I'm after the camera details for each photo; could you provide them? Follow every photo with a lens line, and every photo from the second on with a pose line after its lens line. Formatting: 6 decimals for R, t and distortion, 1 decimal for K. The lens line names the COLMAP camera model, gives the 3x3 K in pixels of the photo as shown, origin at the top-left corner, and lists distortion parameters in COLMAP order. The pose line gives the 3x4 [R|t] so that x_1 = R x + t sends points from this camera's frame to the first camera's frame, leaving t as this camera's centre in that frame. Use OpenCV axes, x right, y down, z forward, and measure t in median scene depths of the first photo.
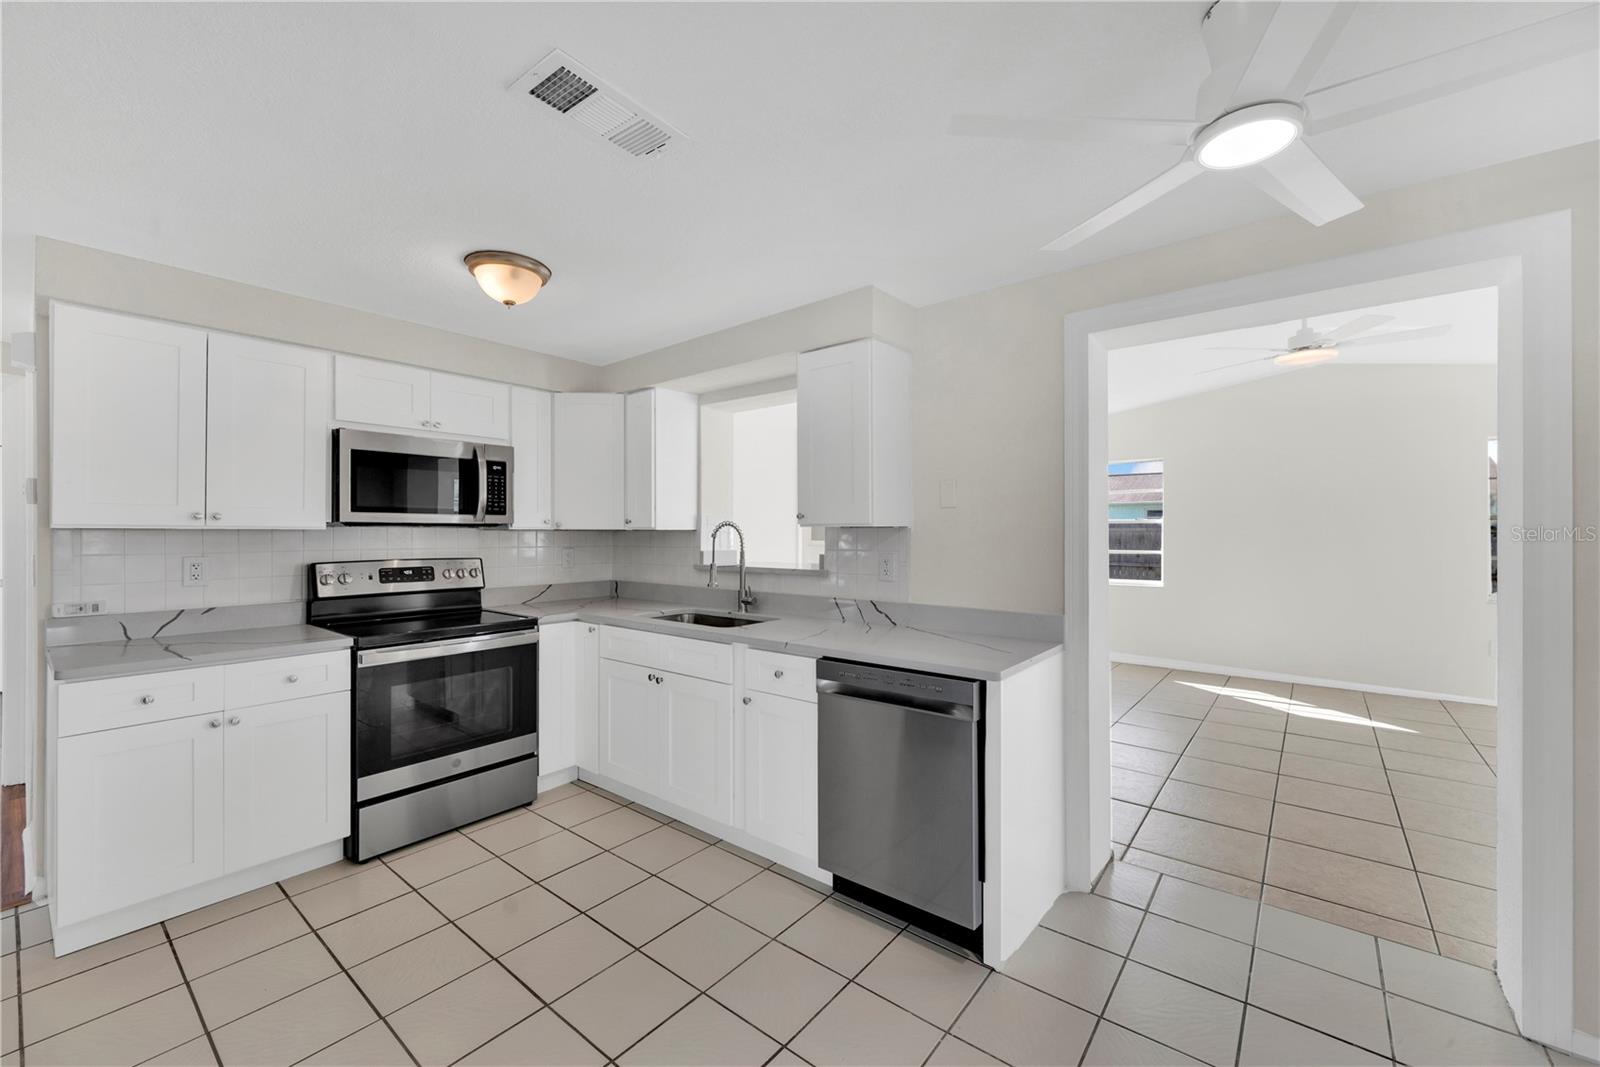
lens RADIAL K [[640.1, 0, 797.5], [0, 640.1, 531.4], [0, 0, 1]] dist [0.001295, 0.000363]
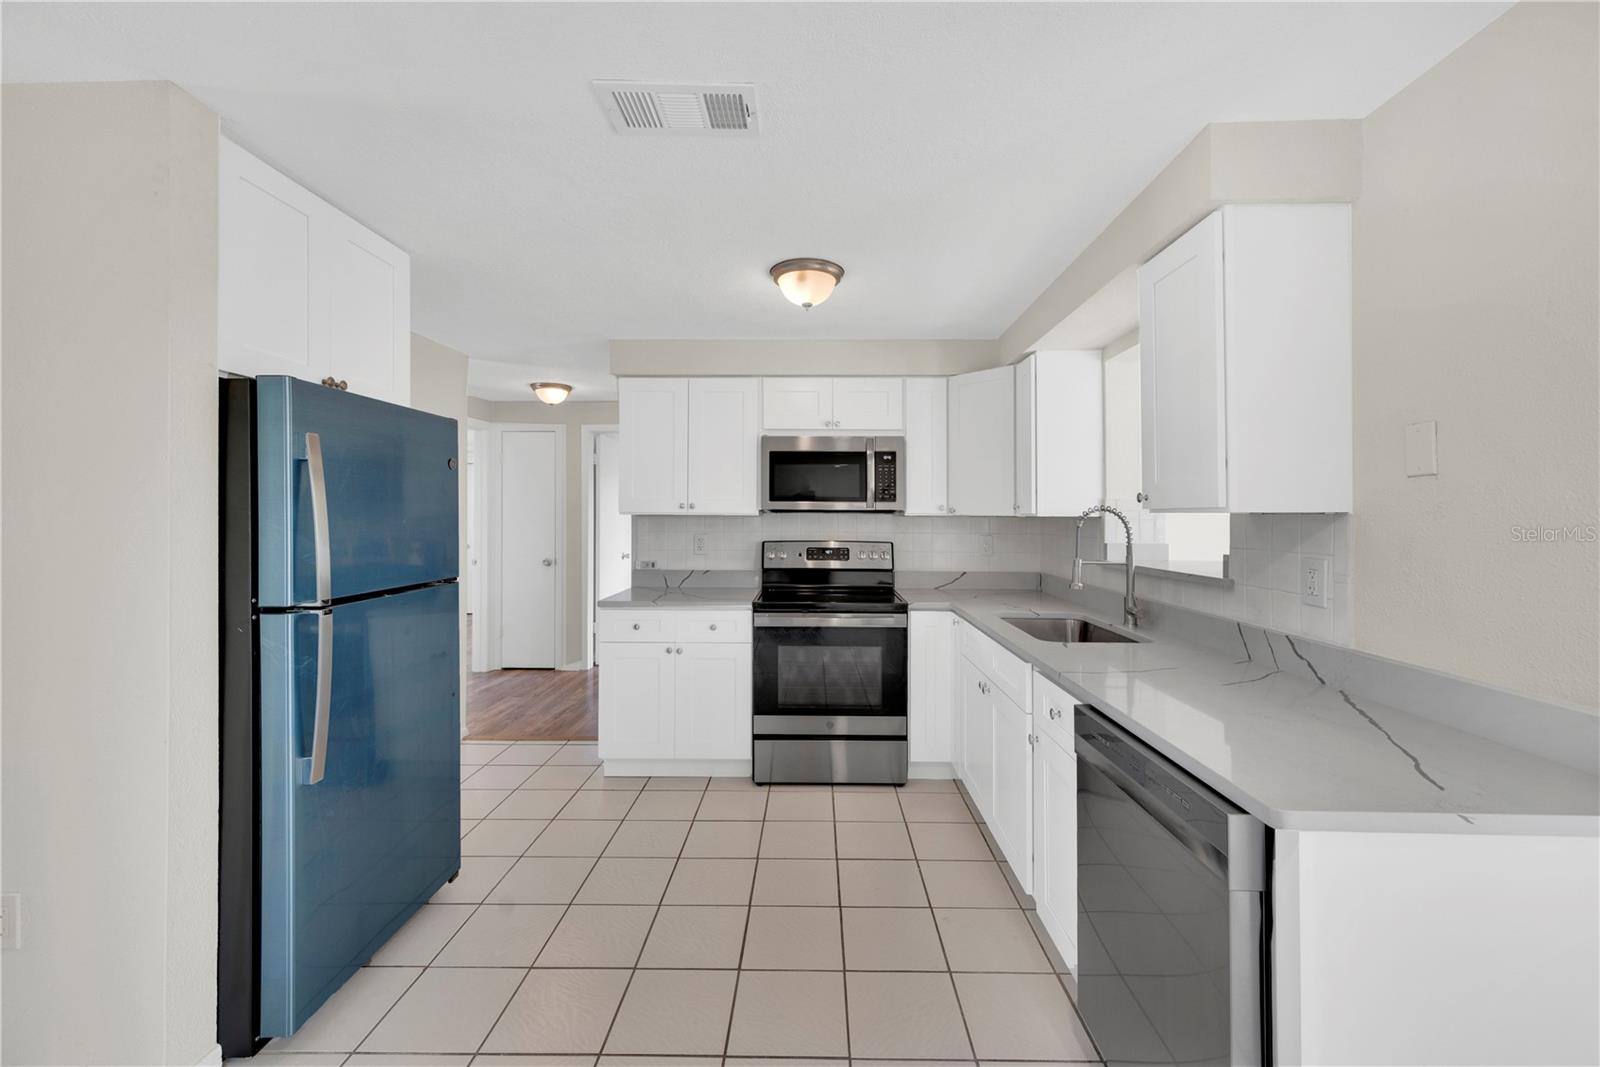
lens RADIAL K [[639.8, 0, 805.9], [0, 639.8, 514.4], [0, 0, 1]] dist [0.003168, 0.000455]
pose [[0.617336, 0.001016, -0.786699, 0.288820], [-0.003722, 0.999992, -0.001629, -0.002882], [0.786690, 0.003934, 0.617335, 0.251768]]
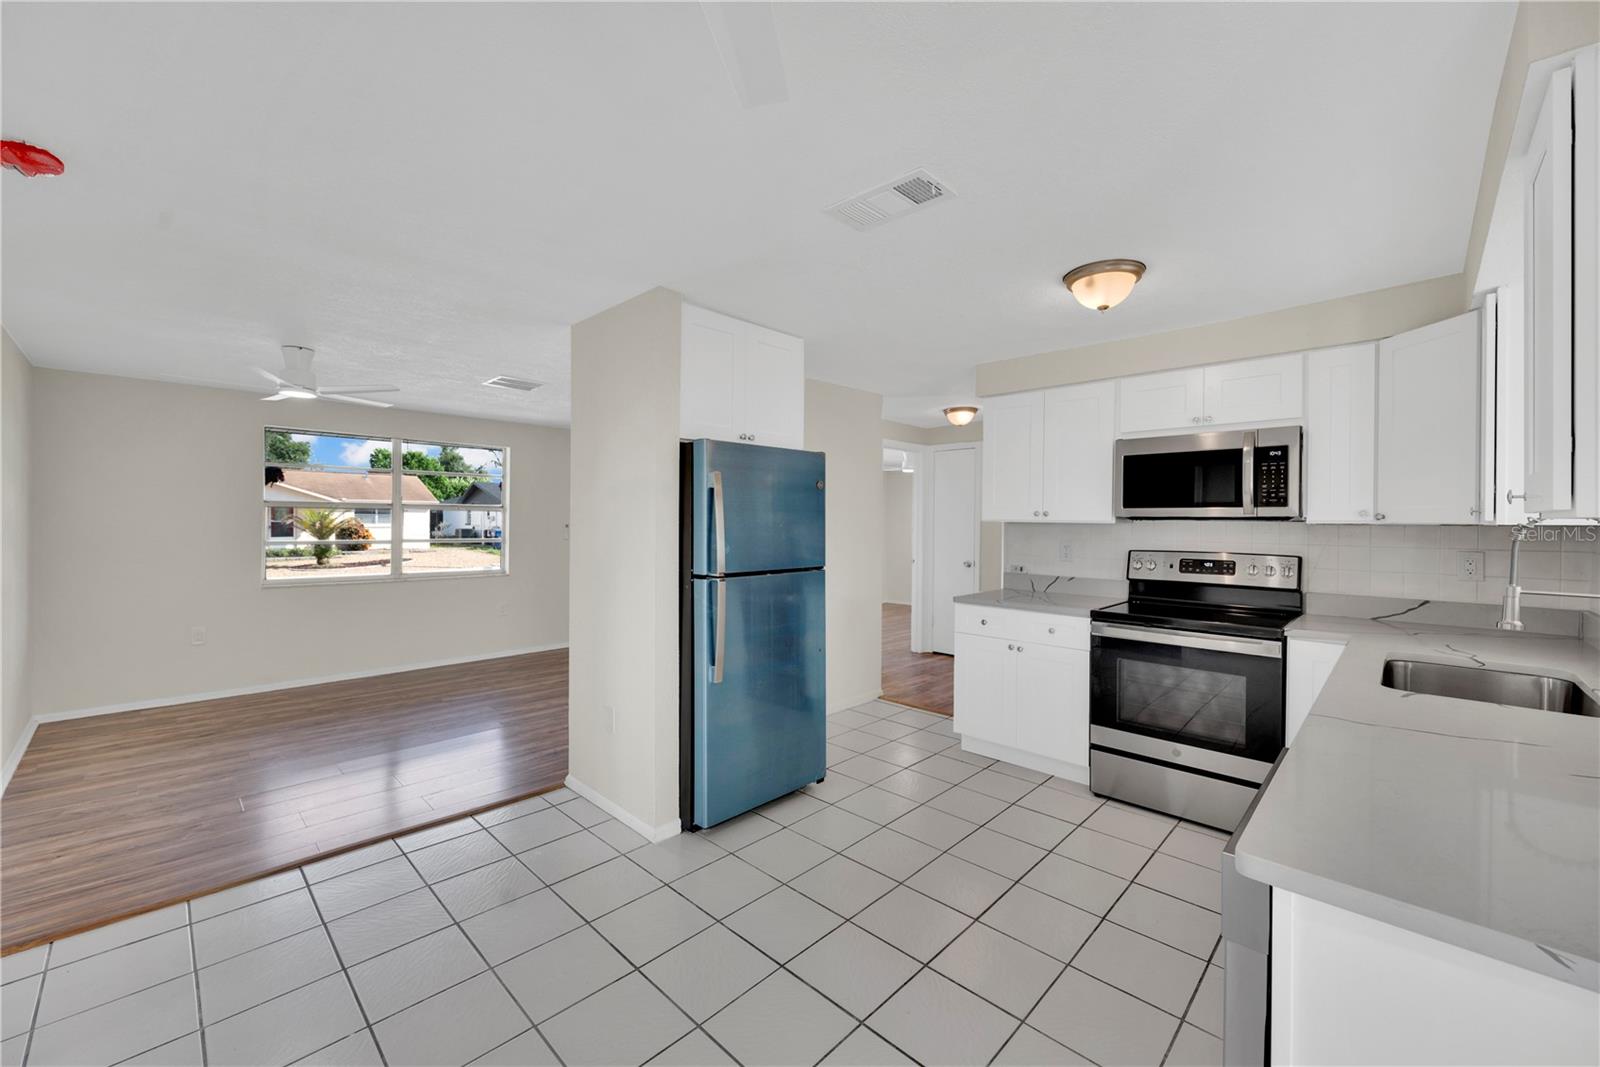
lens RADIAL K [[629.9, 0, 807.5], [0, 629.9, 527.7], [0, 0, 1]] dist [-0.002471, -0.000082]
pose [[-0.087833, 0.009045, -0.996094, 0.463570], [-0.005816, 0.999937, 0.009593, -0.001610], [0.996118, 0.006636, -0.087774, 0.454734]]
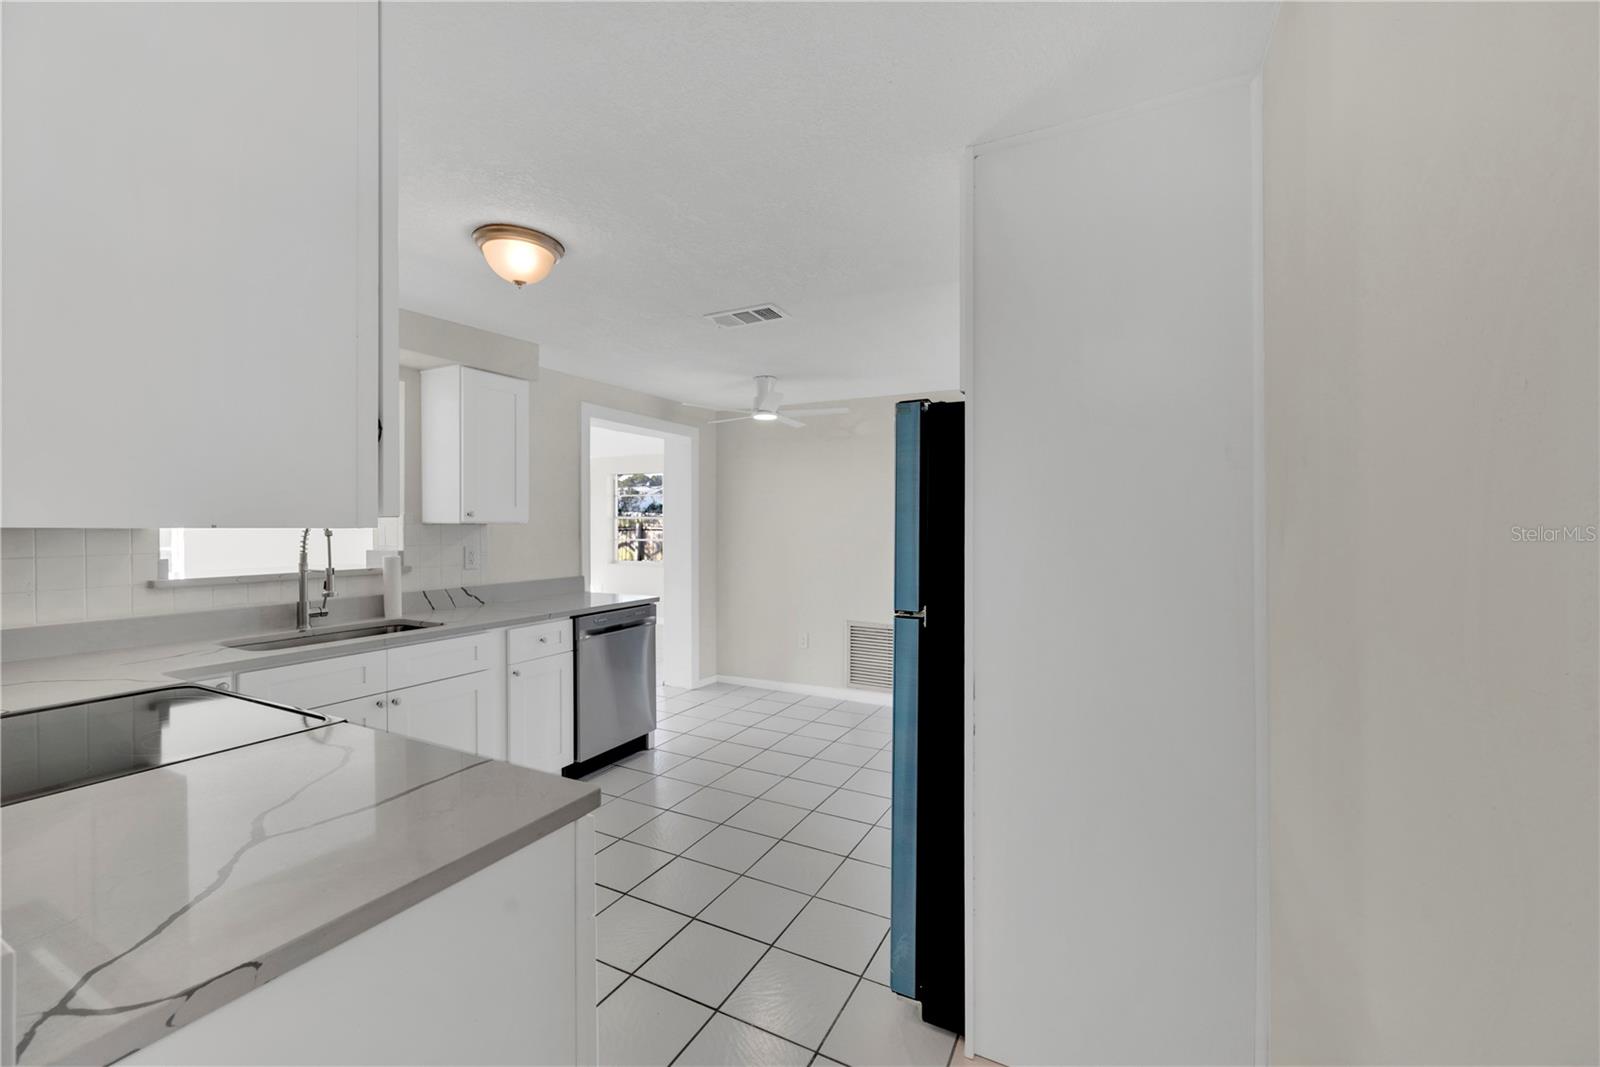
lens RADIAL K [[634.0, 0, 805.2], [0, 634.0, 520.4], [0, 0, 1]] dist [0.002194, 0.000198]
pose [[-0.199508, 0.008938, 0.979856, -1.061546], [0.005050, 0.999954, -0.008093, -0.001375], [-0.979883, 0.003334, -0.199544, 0.575377]]
